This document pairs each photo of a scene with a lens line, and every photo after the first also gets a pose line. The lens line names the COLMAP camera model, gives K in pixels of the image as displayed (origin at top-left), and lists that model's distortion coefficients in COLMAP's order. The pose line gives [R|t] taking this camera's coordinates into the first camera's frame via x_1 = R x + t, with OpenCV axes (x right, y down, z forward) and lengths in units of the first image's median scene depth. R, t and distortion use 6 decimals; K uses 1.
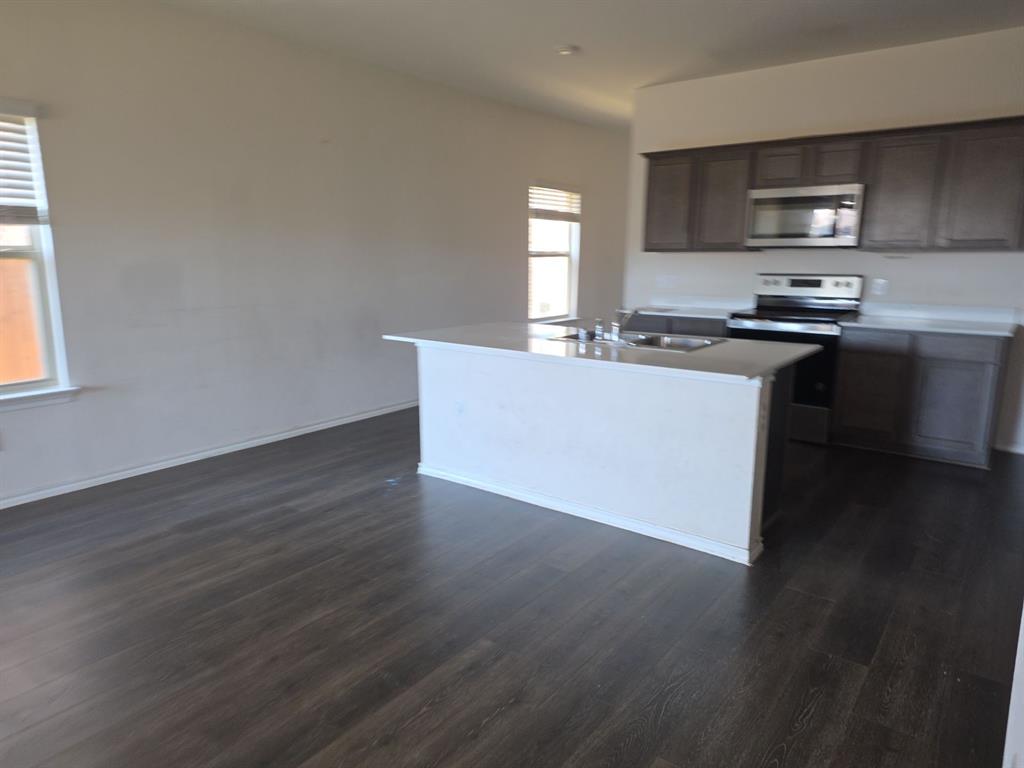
lens RADIAL K [[686.2, 0, 521.1], [0, 686.2, 389.9], [0, 0, 1]] dist [0.090838, -0.074517]
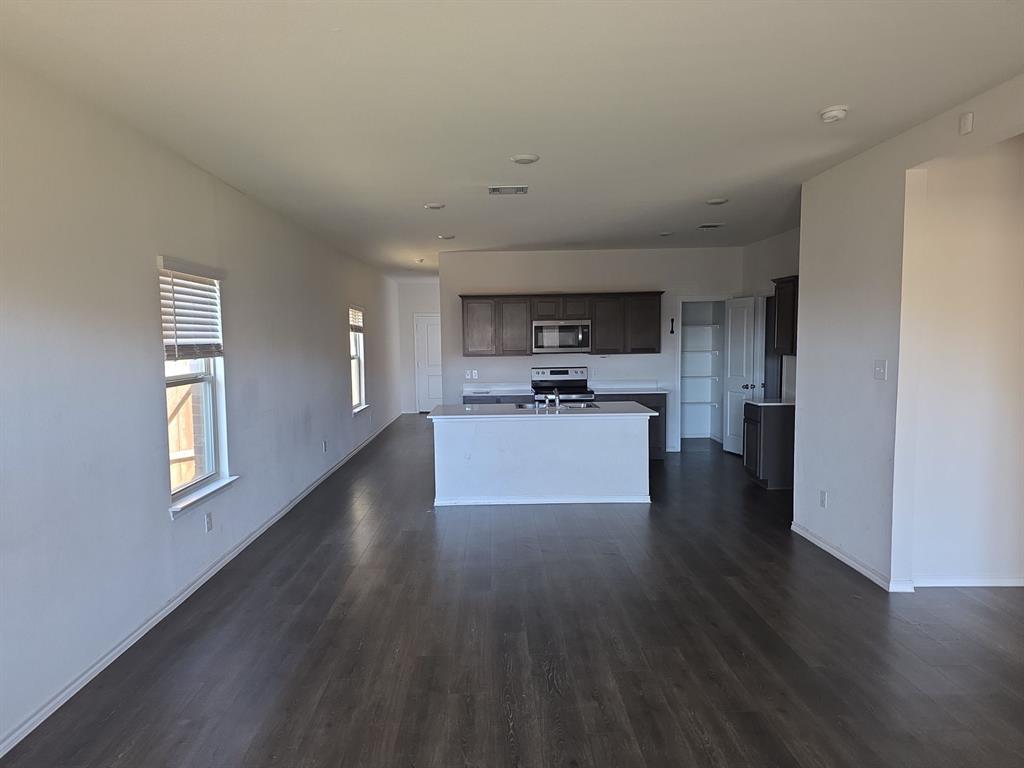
lens RADIAL K [[686.2, 0, 512.8], [0, 686.2, 391.3], [0, 0, 1]] dist [0.090838, -0.074517]
pose [[0.778999, -0.061679, 0.623984, -0.808353], [0.138409, 0.987518, -0.075180, 0.007250], [-0.611558, 0.144930, 0.777812, -0.278887]]
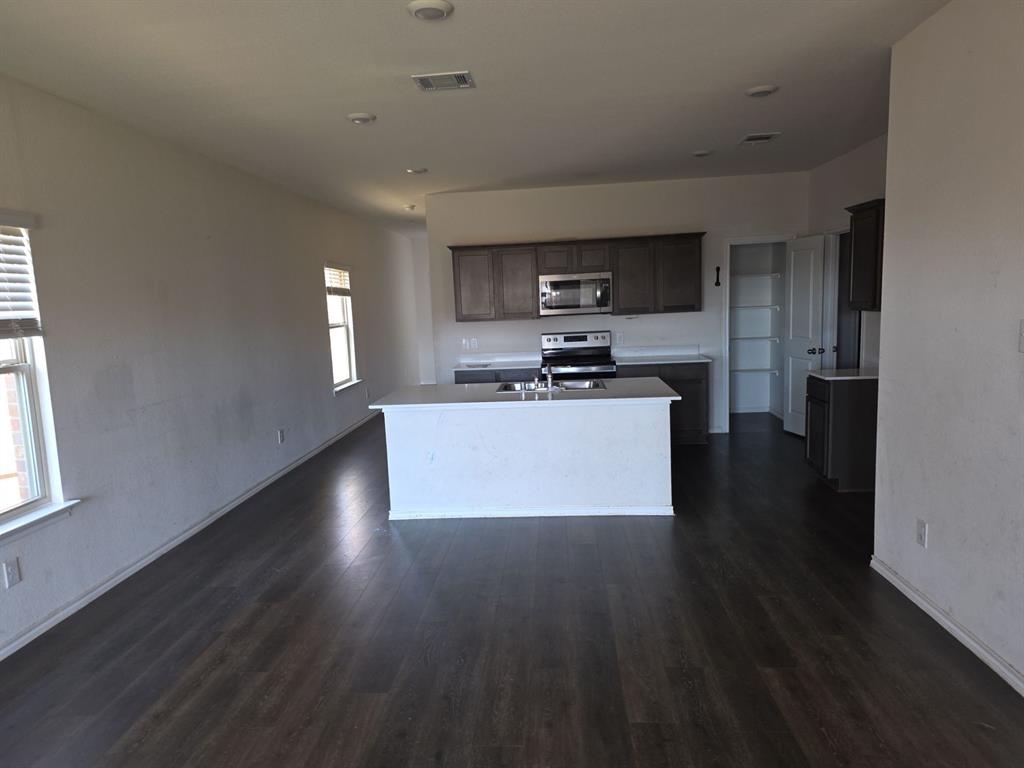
lens RADIAL K [[686.2, 0, 516.7], [0, 686.2, 387.8], [0, 0, 1]] dist [0.090838, -0.074517]
pose [[0.831055, -0.108287, 0.545548, -0.501051], [0.151562, 0.987835, -0.034803, -0.023920], [-0.535142, 0.111608, 0.837357, -0.110888]]
